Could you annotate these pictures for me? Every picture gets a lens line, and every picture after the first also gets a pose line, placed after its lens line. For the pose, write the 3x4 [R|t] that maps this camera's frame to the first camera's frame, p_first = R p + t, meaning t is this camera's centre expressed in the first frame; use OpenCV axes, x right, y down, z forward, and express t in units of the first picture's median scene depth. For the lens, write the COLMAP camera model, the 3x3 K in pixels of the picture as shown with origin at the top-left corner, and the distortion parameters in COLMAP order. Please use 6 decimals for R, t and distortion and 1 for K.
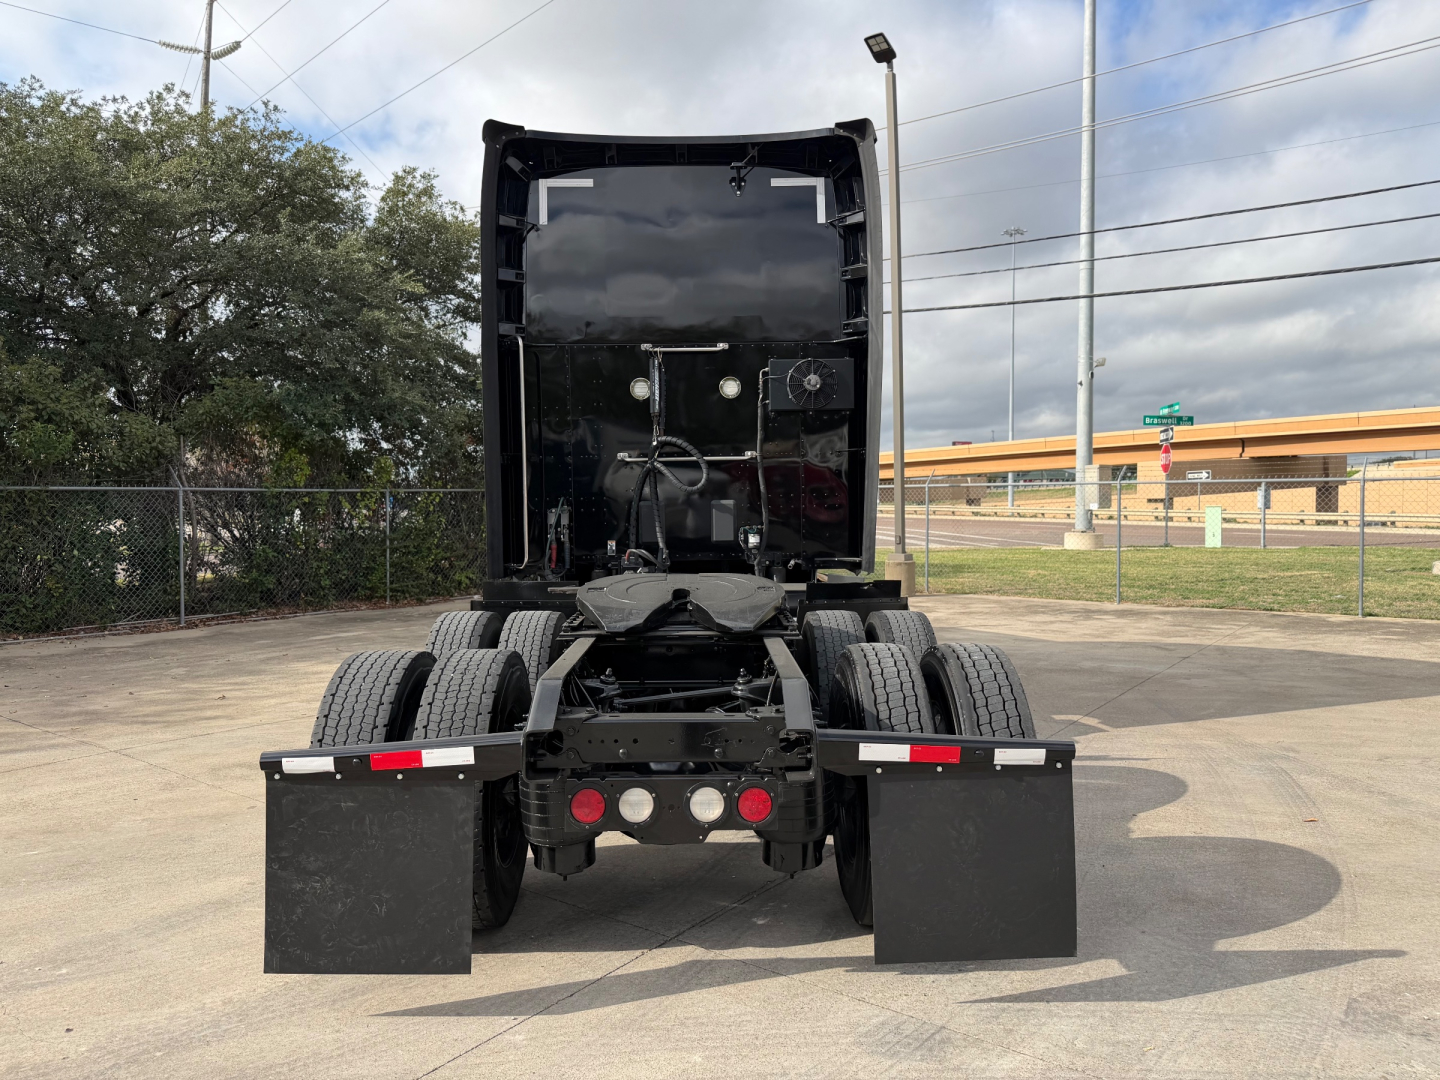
lens RADIAL K [[1022.4, 0, 718.9], [0, 1022.4, 523.4], [0, 0, 1]] dist [0.013756, -0.027756]
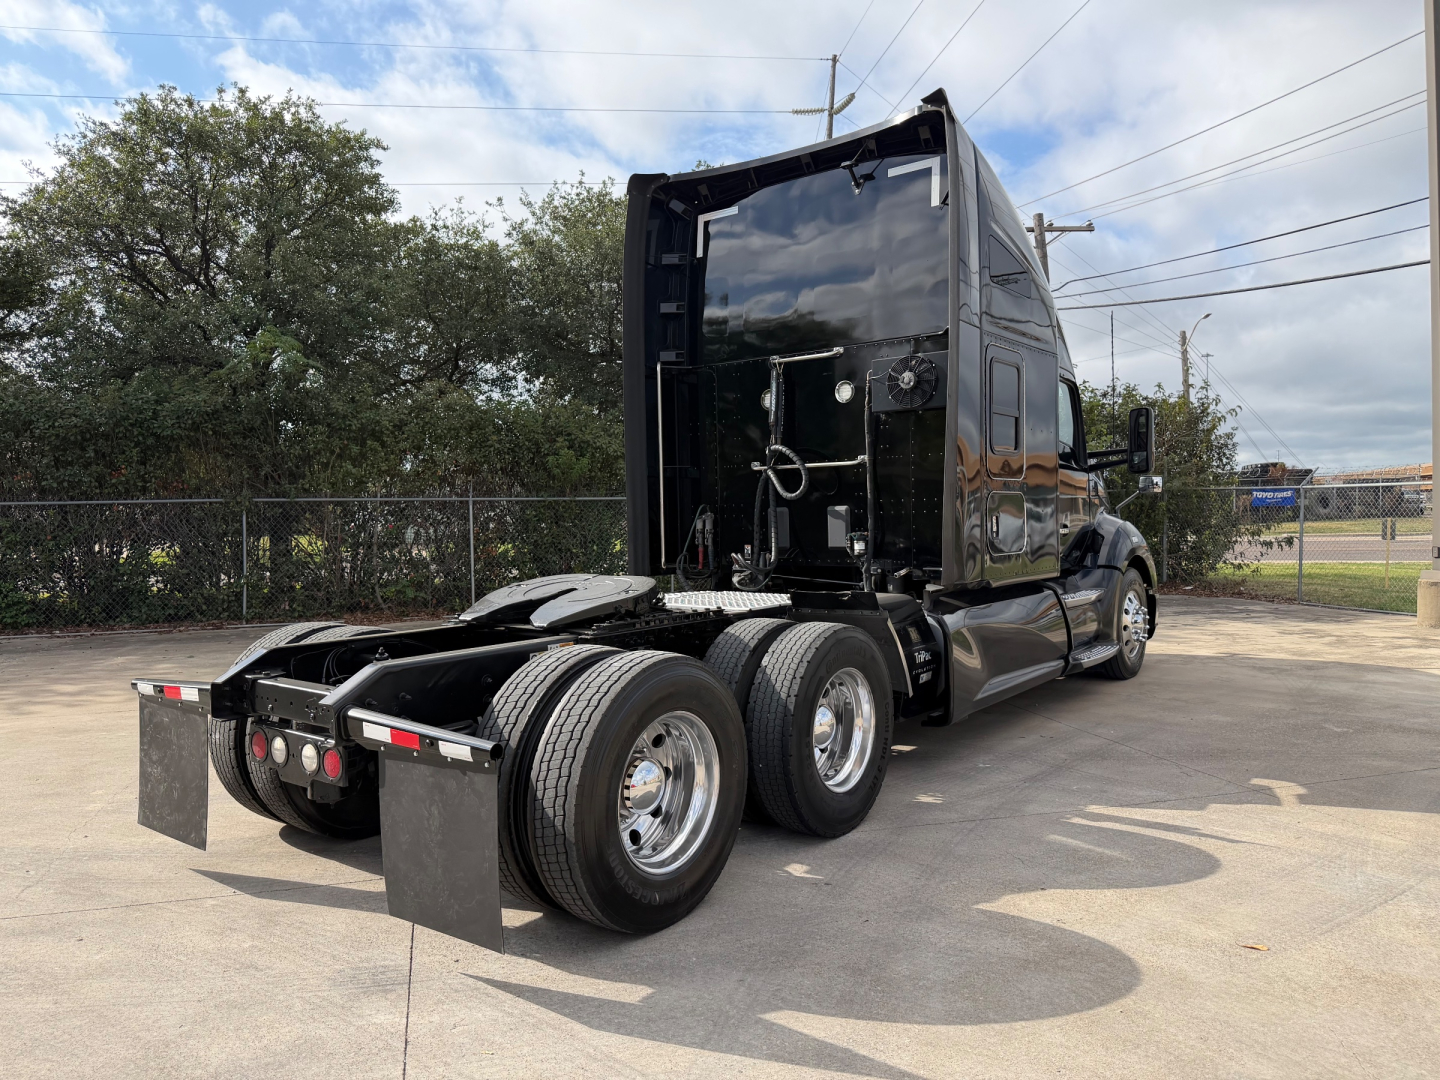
lens RADIAL K [[1022.4, 0, 732.6], [0, 1022.4, 540.2], [0, 0, 1]] dist [0.013756, -0.027756]
pose [[0.793601, 0.013217, -0.608294, 0.227726], [-0.005439, 0.999878, 0.014628, -0.001678], [0.608414, -0.008300, 0.793577, 0.064984]]
